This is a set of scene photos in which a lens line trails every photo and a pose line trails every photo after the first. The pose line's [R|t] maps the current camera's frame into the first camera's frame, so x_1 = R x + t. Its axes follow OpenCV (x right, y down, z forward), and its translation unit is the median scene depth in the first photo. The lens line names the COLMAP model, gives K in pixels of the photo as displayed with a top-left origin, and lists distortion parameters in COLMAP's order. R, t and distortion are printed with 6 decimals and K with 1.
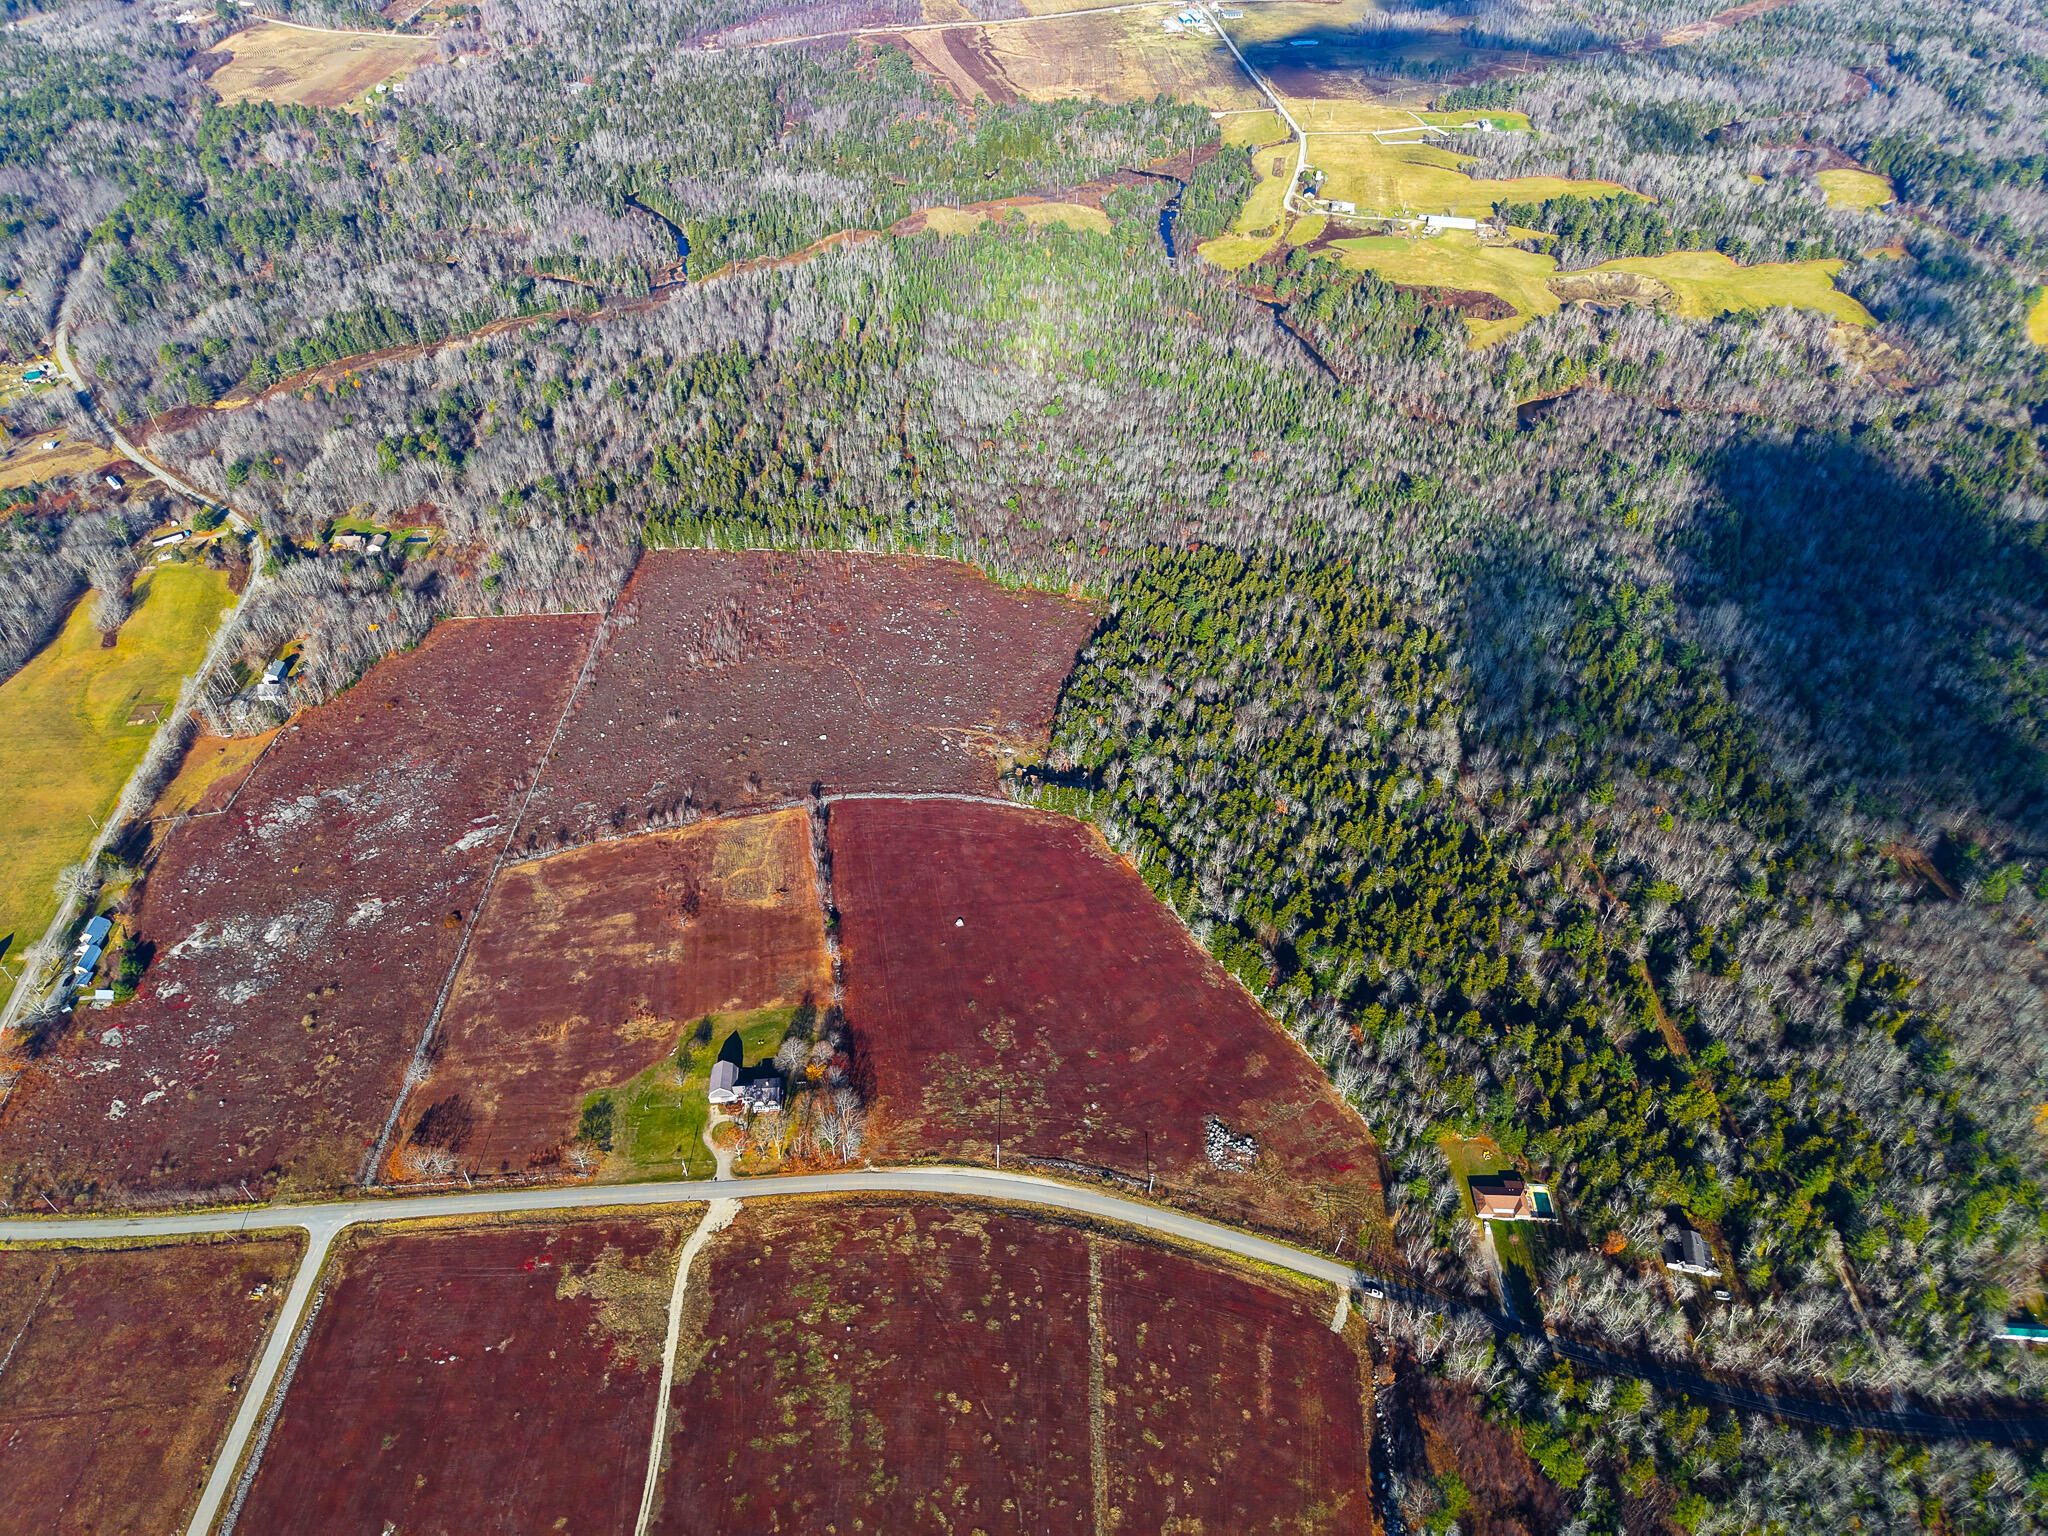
lens RADIAL K [[1380.7, 0, 1021.5], [0, 1380.7, 753.6], [0, 0, 1]] dist [0.005095, -0.003224]
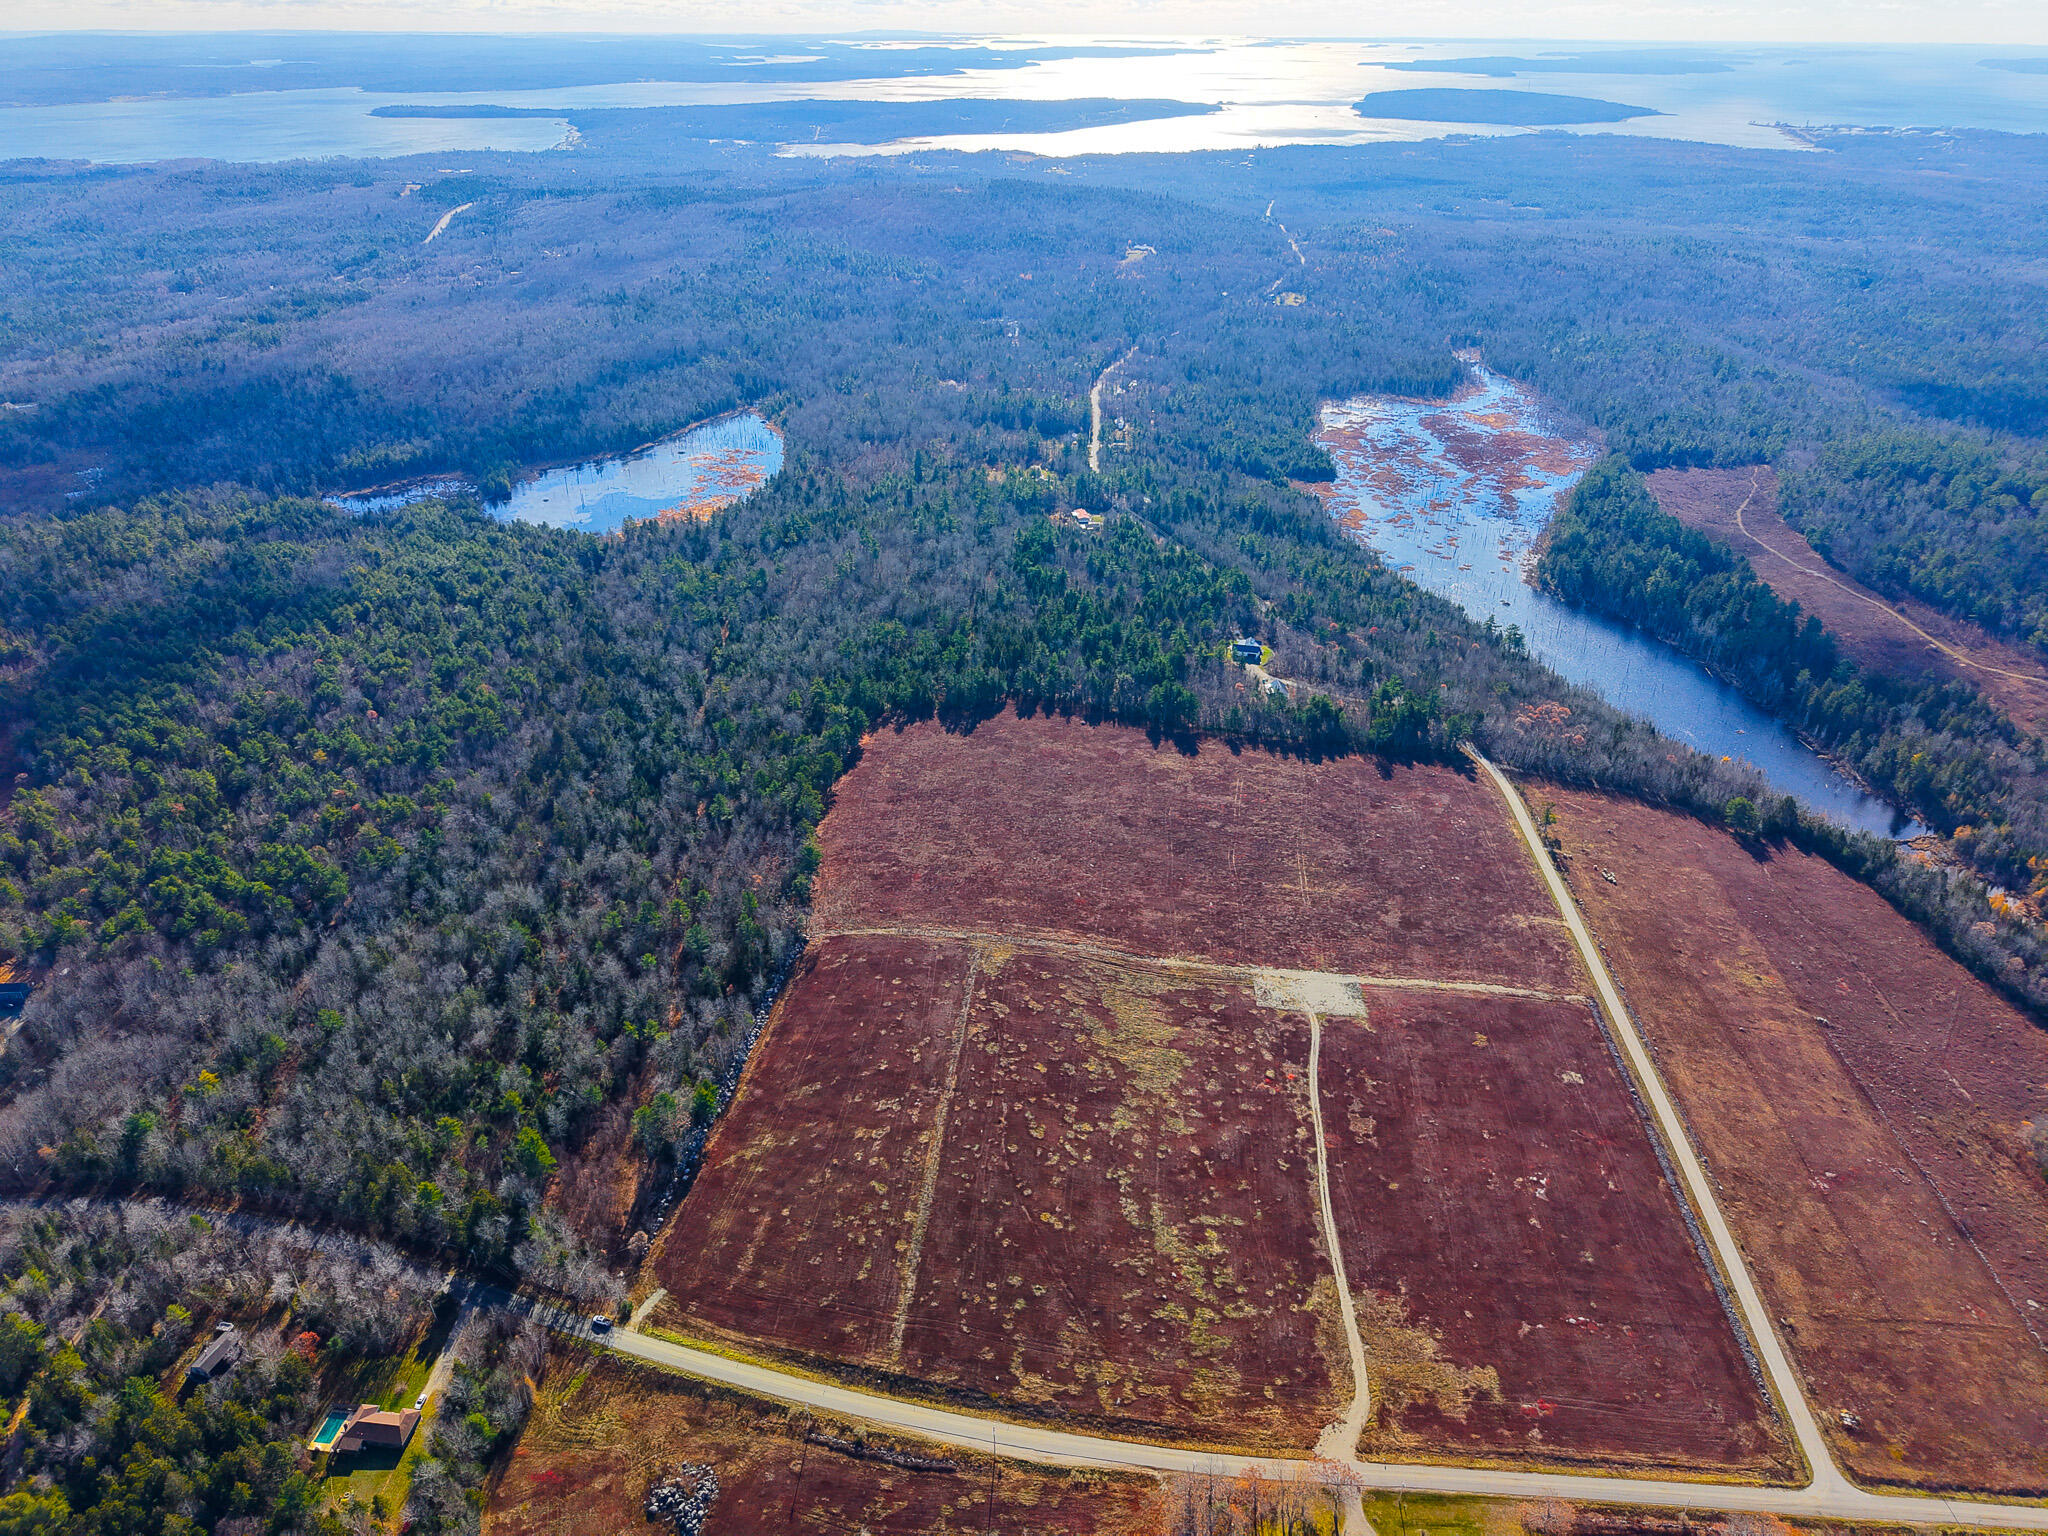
lens RADIAL K [[1371.4, 0, 1021.1], [0, 1371.4, 764.3], [0, 0, 1]] dist [0.006861, -0.004381]
pose [[-0.996947, -0.048552, 0.061150, -0.061197], [0.042298, 0.322472, 0.945633, -0.569182], [-0.065632, 0.945333, -0.319434, 0.891885]]
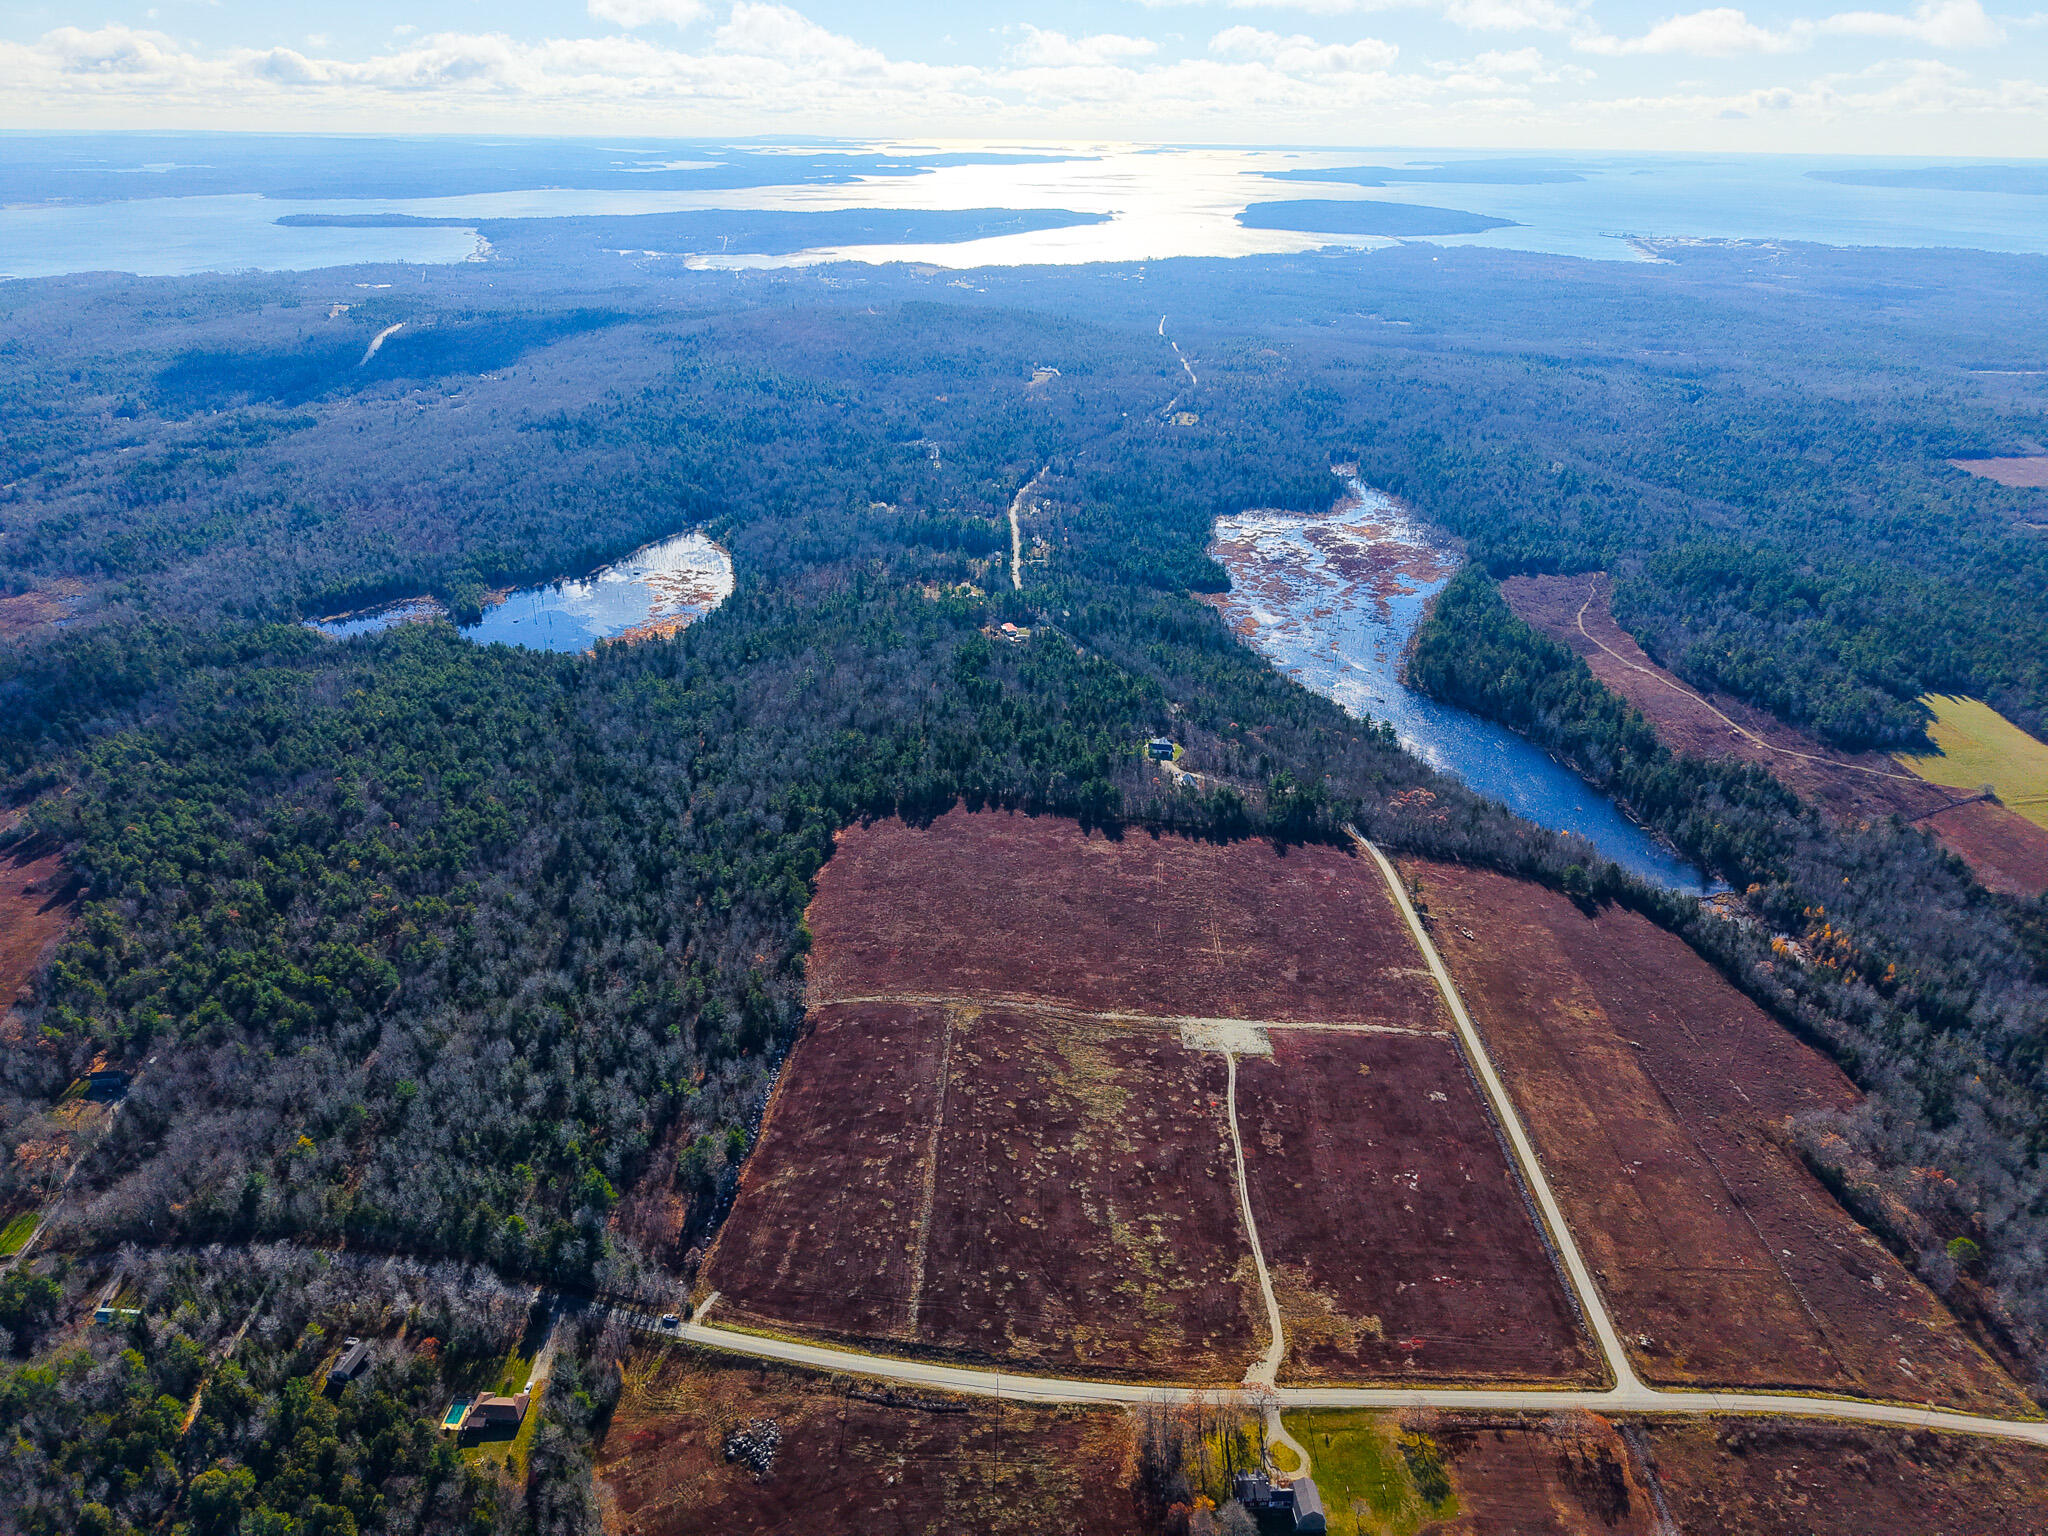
lens RADIAL K [[1371.4, 0, 1021.1], [0, 1371.4, 764.3], [0, 0, 1]] dist [0.006861, -0.004381]
pose [[-0.999779, -0.020822, -0.002844, -0.021909], [-0.010521, 0.378791, 0.925422, -0.811022], [-0.018192, 0.925248, -0.378926, 0.967562]]
